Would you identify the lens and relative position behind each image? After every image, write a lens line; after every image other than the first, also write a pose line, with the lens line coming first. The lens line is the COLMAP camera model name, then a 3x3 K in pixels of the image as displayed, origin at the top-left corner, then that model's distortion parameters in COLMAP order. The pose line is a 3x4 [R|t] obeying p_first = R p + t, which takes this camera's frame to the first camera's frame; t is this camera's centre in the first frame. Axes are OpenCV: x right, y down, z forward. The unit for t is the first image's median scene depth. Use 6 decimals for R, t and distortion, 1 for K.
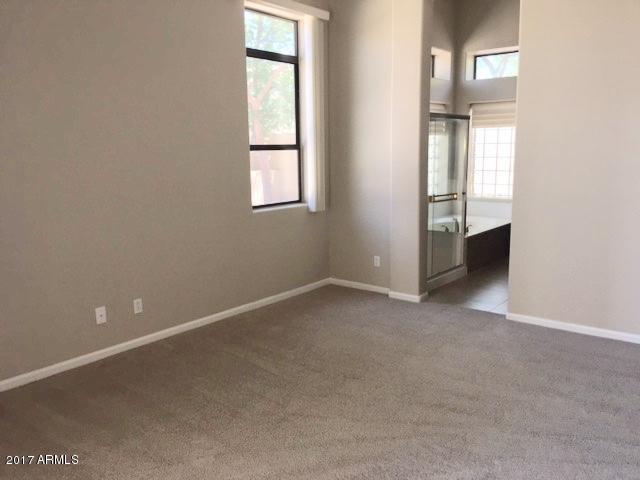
lens RADIAL K [[540.6, 0, 320.0], [0, 540.6, 240.0], [0, 0, 1]] dist [0.022588, -0.011835]
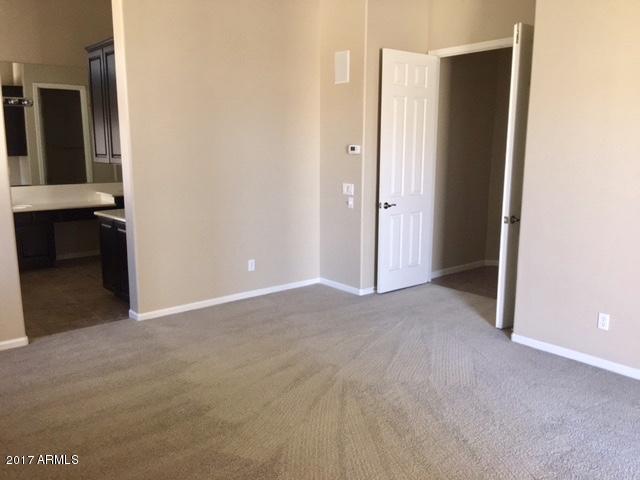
lens RADIAL K [[540.6, 0, 320.0], [0, 540.6, 240.0], [0, 0, 1]] dist [0.022588, -0.011835]
pose [[0.191990, -0.177837, 0.965150, -0.669419], [0.152513, 0.976903, 0.149665, -0.126784], [-0.969474, 0.118464, 0.214678, 0.514403]]
